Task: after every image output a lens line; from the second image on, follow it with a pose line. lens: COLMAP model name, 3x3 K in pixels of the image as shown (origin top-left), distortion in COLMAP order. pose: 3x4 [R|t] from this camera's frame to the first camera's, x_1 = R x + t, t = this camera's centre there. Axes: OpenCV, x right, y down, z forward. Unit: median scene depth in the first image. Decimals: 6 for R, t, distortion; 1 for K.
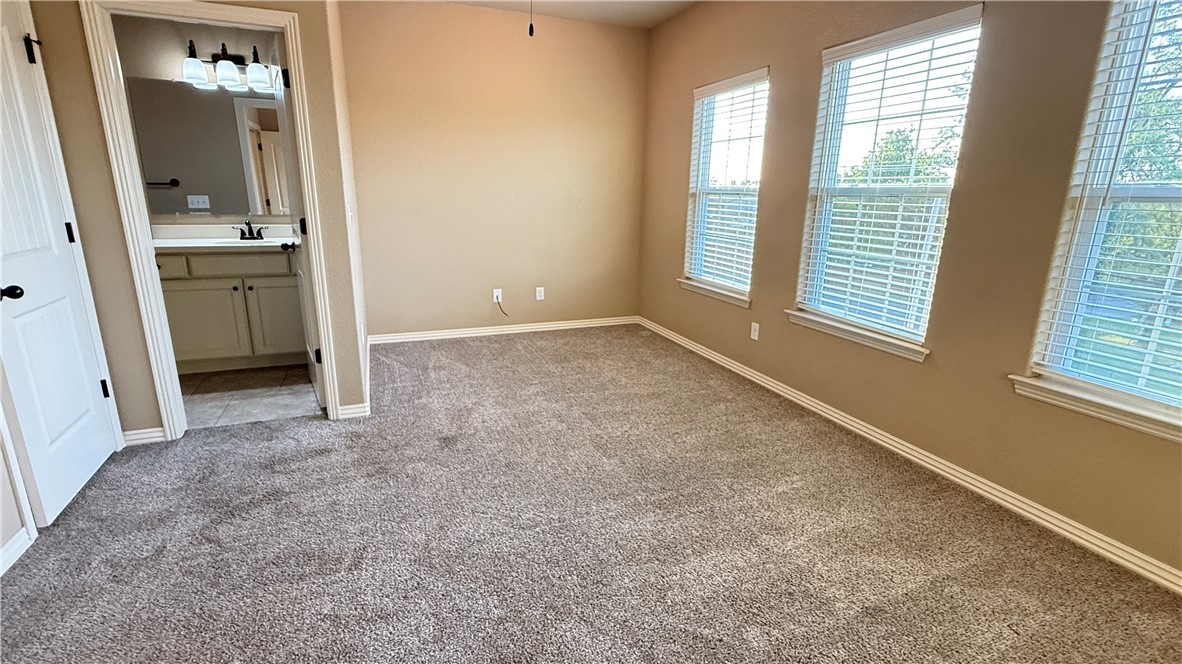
lens RADIAL K [[542.4, 0, 591.0], [0, 542.4, 332.0], [0, 0, 1]] dist [-0.002369, -0.000718]
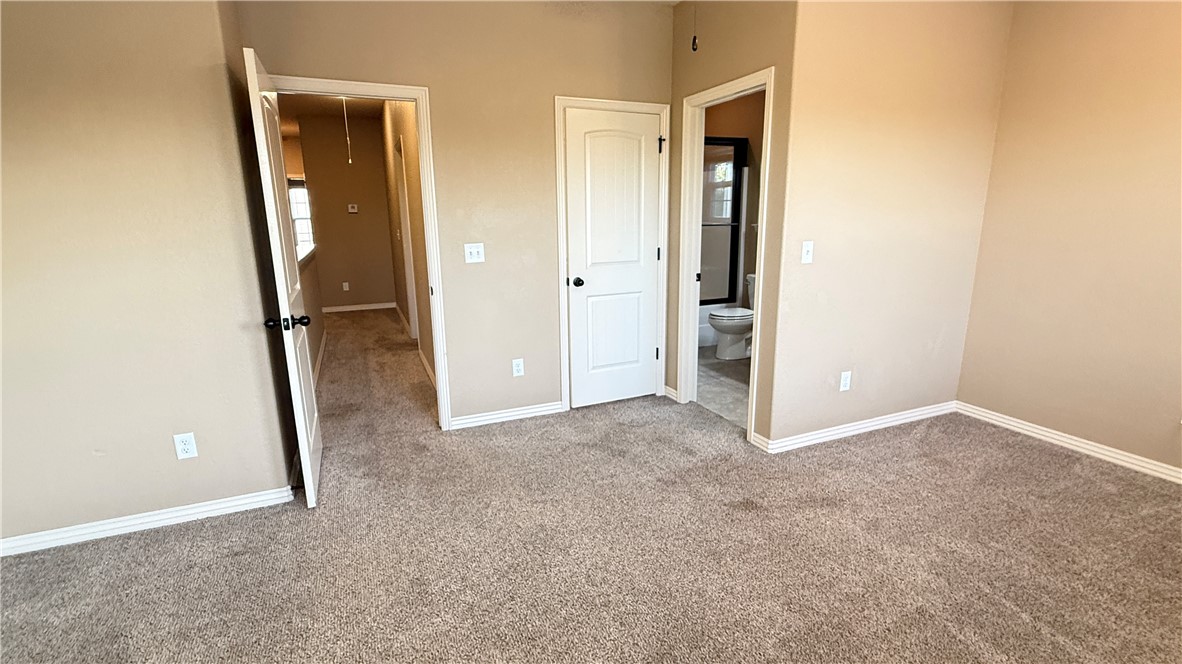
lens RADIAL K [[542.4, 0, 591.0], [0, 542.4, 332.0], [0, 0, 1]] dist [-0.002369, -0.000718]
pose [[0.027857, 0.198943, -0.979615, 0.428039], [-0.236518, 0.953480, 0.186909, -0.139607], [0.971228, 0.226490, 0.073615, 0.478175]]
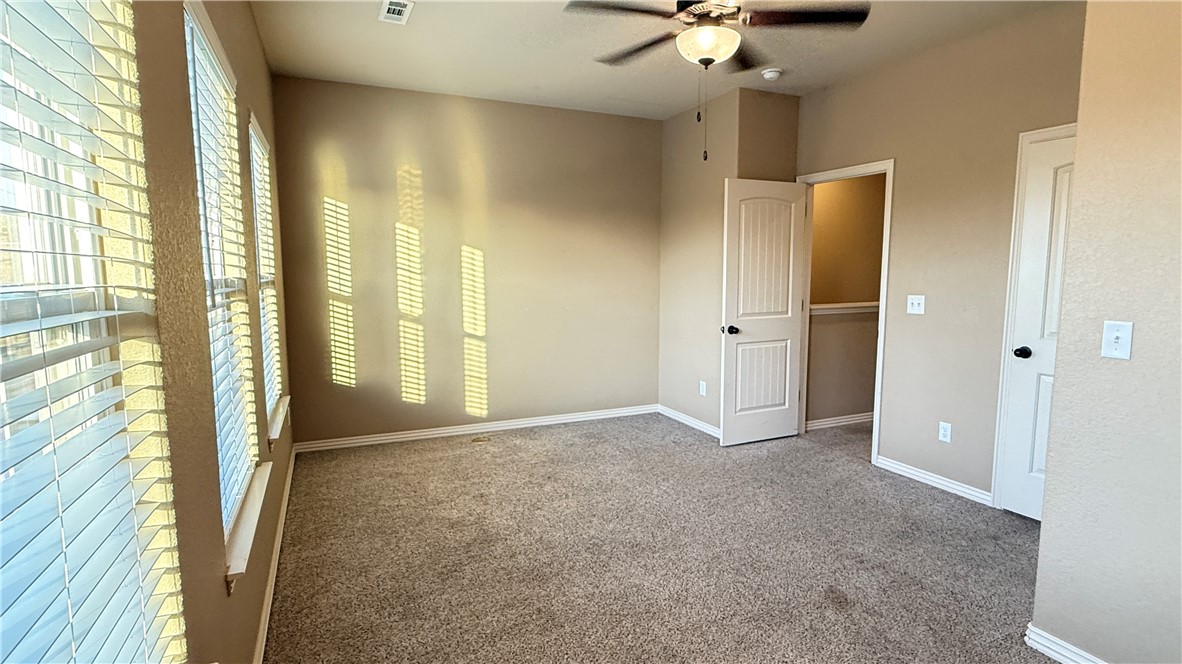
lens RADIAL K [[602.2, 0, 591.0], [0, 602.2, 332.0], [0, 0, 1]] dist [-0.000434, -0.000202]
pose [[-0.999219, -0.005651, -0.039103, 0.102983], [-0.019085, 0.935624, 0.352482, -0.359997], [0.034594, 0.352953, -0.935001, 1.292454]]
